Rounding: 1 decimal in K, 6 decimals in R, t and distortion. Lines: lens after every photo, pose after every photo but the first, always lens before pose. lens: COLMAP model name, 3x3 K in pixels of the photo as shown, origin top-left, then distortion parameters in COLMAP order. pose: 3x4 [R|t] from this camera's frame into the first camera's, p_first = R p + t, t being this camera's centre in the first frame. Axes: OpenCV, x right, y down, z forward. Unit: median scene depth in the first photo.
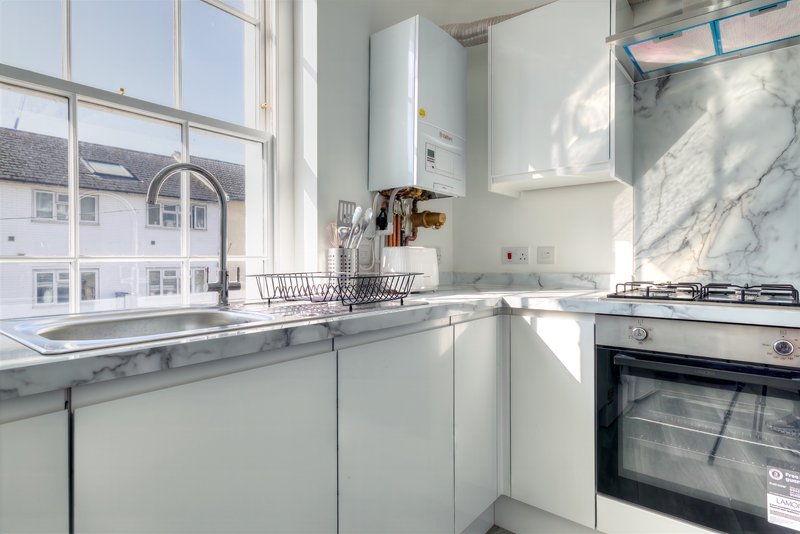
lens RADIAL K [[434.9, 0, 400.0], [0, 434.9, 267.0], [0, 0, 1]] dist [-0.001901, -0.000517]
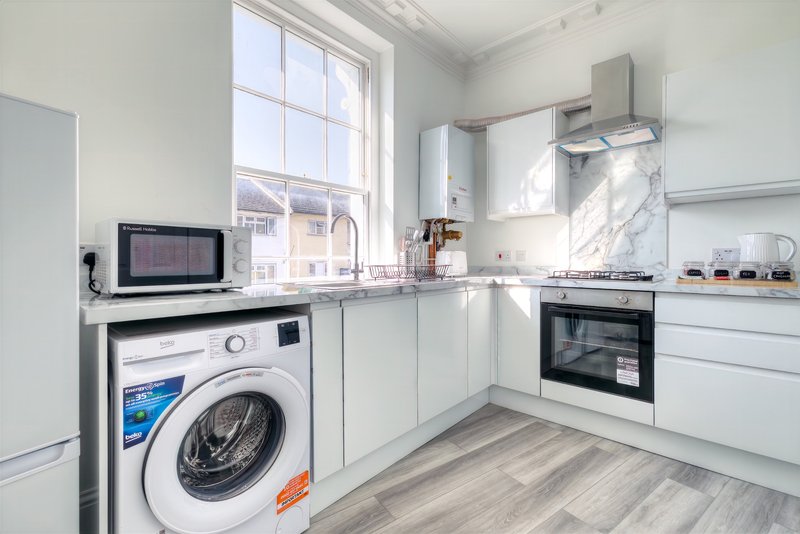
lens RADIAL K [[345.1, 0, 411.7], [0, 345.1, 262.5], [0, 0, 1]] dist [-0.001076, -0.000033]
pose [[0.999510, 0.001297, -0.031277, -0.065092], [-0.001455, 0.999986, -0.005029, 0.008238], [0.031270, 0.005072, 0.999498, -0.464252]]
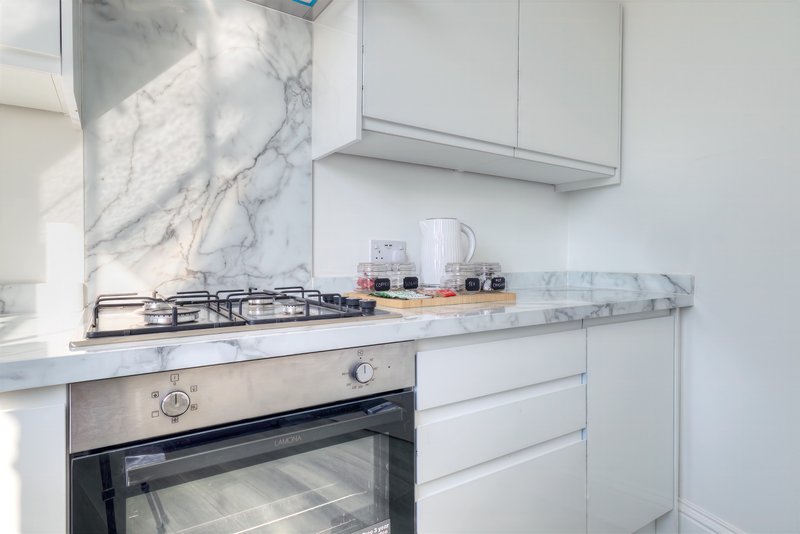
lens RADIAL K [[434.9, 0, 400.0], [0, 434.9, 267.0], [0, 0, 1]] dist [-0.001901, -0.000517]
pose [[0.306427, -0.015934, 0.951761, 0.121808], [0.012997, 0.999837, 0.012555, -0.004715], [-0.951806, 0.008522, 0.306584, 0.462850]]
